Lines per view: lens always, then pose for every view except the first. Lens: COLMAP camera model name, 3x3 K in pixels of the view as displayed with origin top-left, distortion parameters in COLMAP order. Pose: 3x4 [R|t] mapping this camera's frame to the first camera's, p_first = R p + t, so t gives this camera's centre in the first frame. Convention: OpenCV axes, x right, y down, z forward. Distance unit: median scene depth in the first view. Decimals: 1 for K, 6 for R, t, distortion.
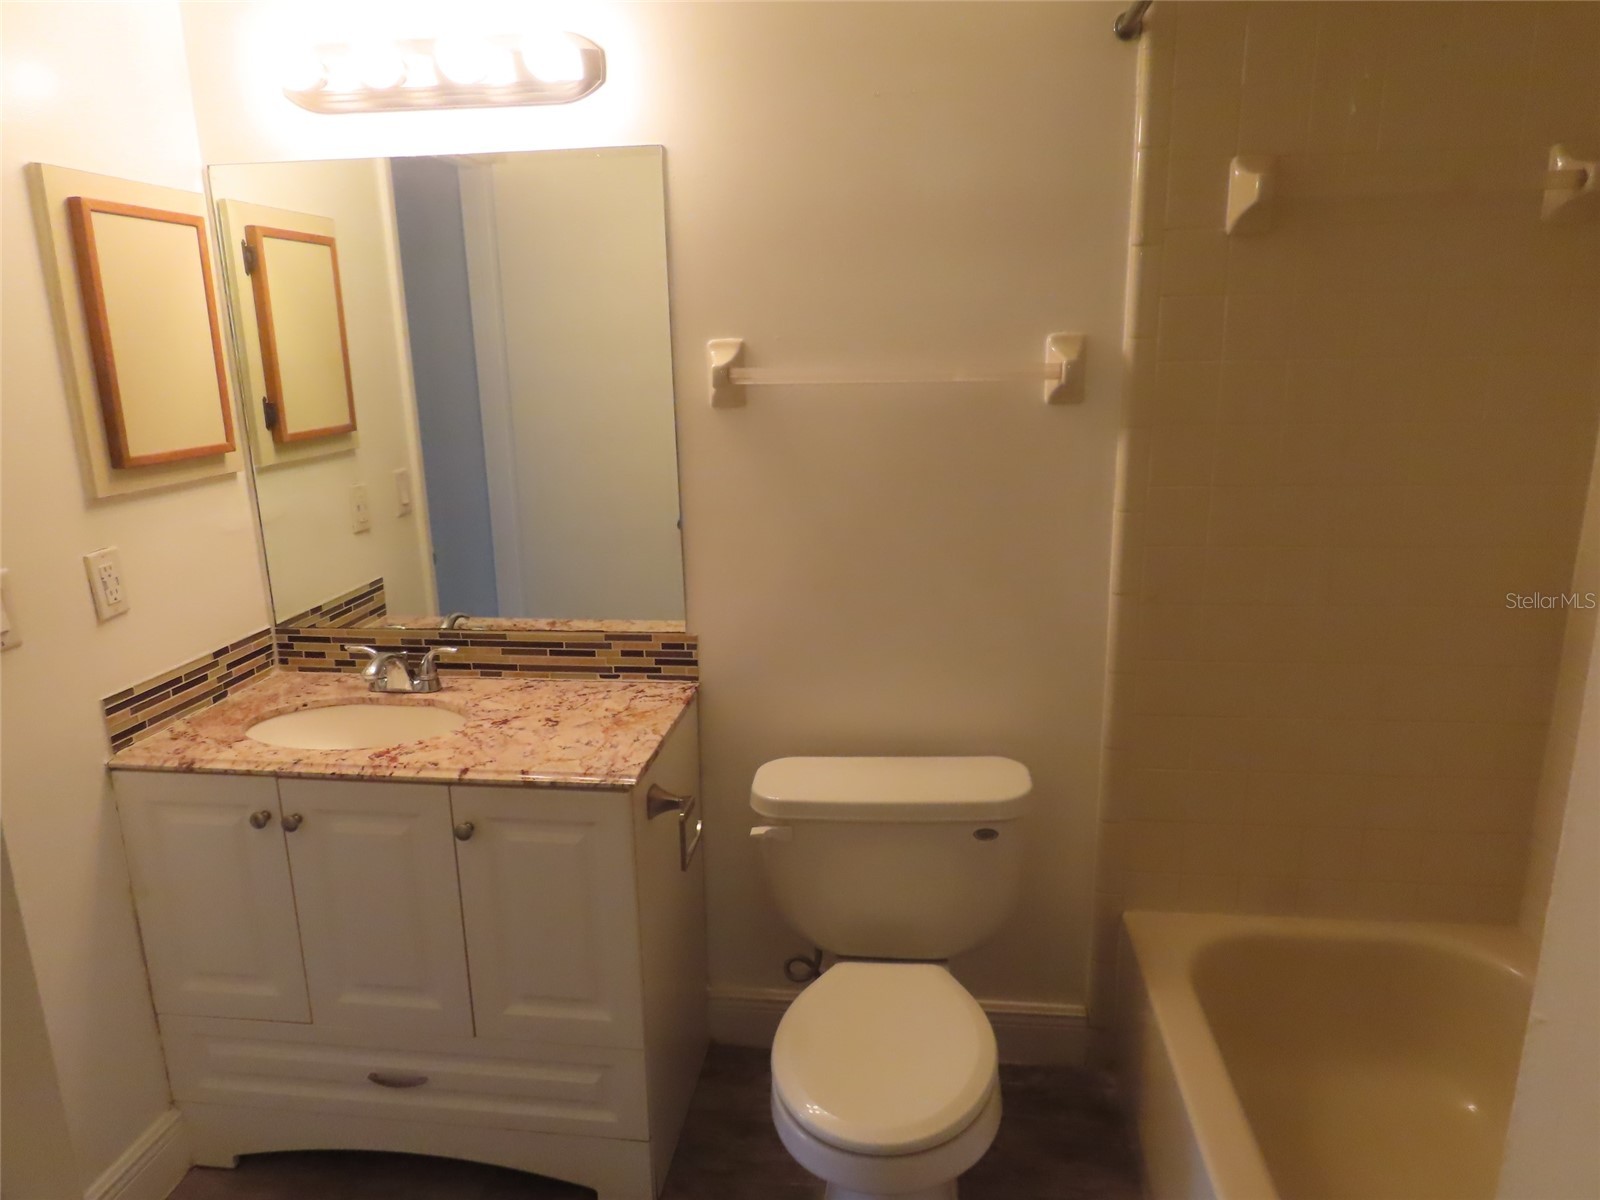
lens RADIAL K [[1040.4, 0, 798.3], [0, 1040.4, 596.3], [0, 0, 1]] dist [0.007734, 0.008869]
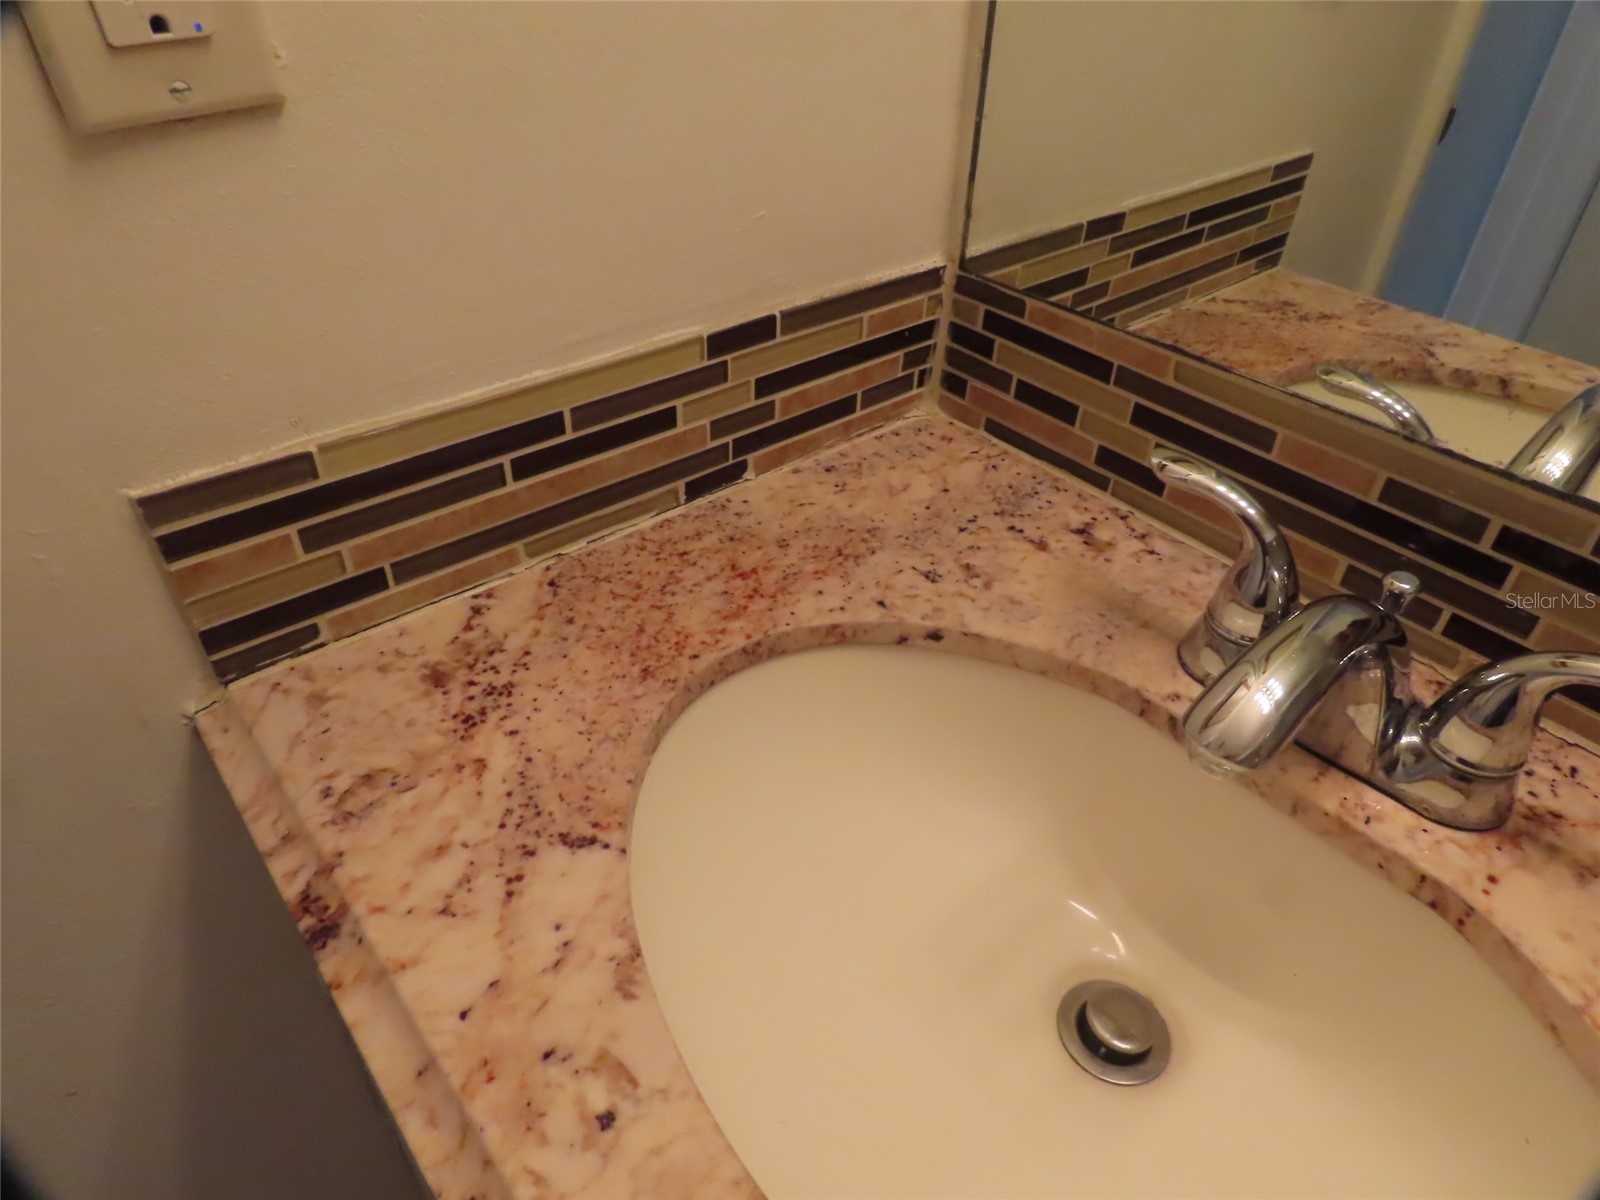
lens RADIAL K [[1019.7, 0, 800.6], [0, 1019.7, 597.0], [0, 0, 1]] dist [-0.004917, -0.001668]
pose [[0.734463, 0.437995, -0.518386, -0.352106], [-0.199681, 0.869510, 0.451753, -0.010957], [0.648607, -0.228284, 0.726082, 0.757309]]
